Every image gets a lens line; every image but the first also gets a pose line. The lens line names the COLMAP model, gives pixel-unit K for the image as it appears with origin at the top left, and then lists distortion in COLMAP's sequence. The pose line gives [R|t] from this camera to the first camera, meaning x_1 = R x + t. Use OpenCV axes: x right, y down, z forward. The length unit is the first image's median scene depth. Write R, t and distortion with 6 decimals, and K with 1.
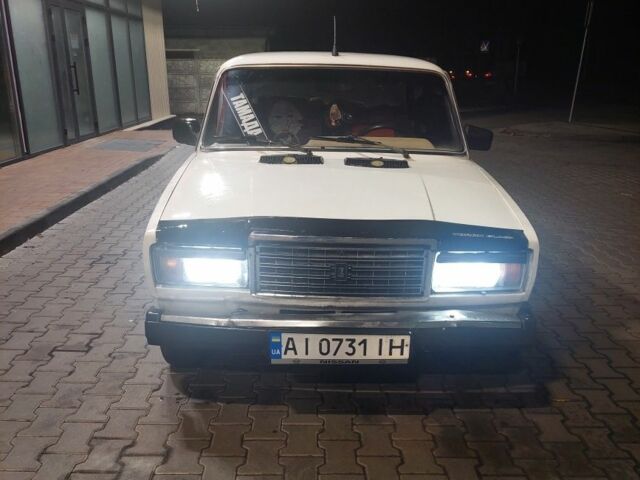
lens RADIAL K [[603.4, 0, 321.5], [0, 603.4, 251.5], [0, 0, 1]] dist [0.070043, -0.004912]
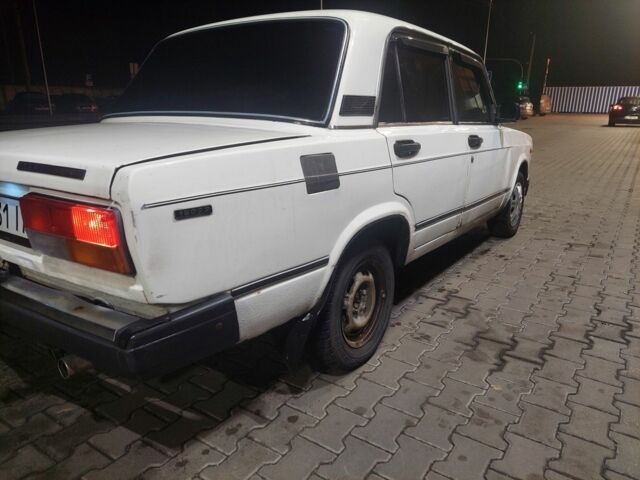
lens RADIAL K [[455.2, 0, 328.8], [0, 455.2, 238.8], [0, 0, 1]] dist [0.071035, -0.051782]
pose [[-0.810980, -0.176534, 0.557806, -0.513817], [0.150599, 0.858283, 0.490582, -0.513739], [-0.565360, 0.481857, -0.669464, 2.047633]]
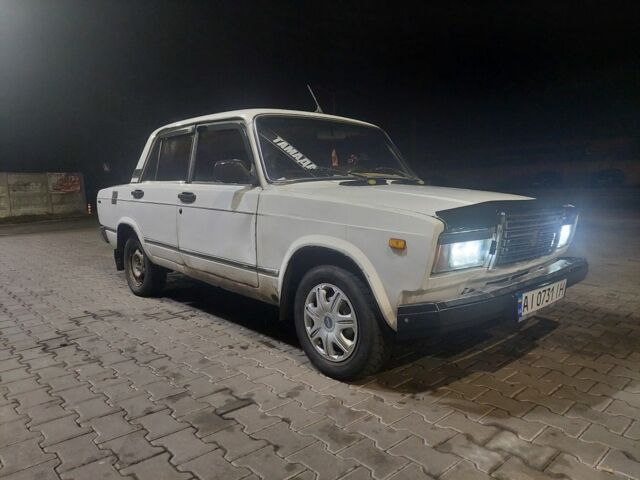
lens RADIAL K [[455.2, 0, 328.8], [0, 455.2, 238.8], [0, 0, 1]] dist [0.071035, -0.051782]
pose [[0.745668, -0.107282, 0.657624, -0.663453], [0.218959, 0.971595, -0.089772, 0.017979], [-0.629313, 0.210933, 0.747978, 0.368248]]
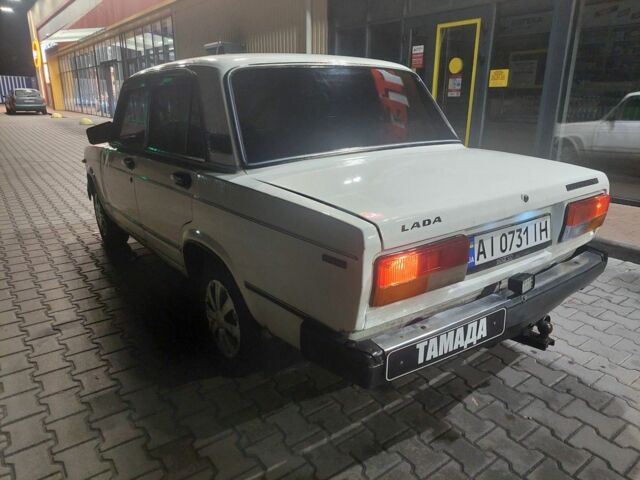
lens RADIAL K [[455.2, 0, 328.8], [0, 455.2, 238.8], [0, 0, 1]] dist [0.071035, -0.051782]
pose [[-0.820469, 0.157492, -0.549569, 0.450848], [-0.168499, 0.851984, 0.495713, -0.594441], [0.546295, 0.499319, -0.672490, 2.158683]]
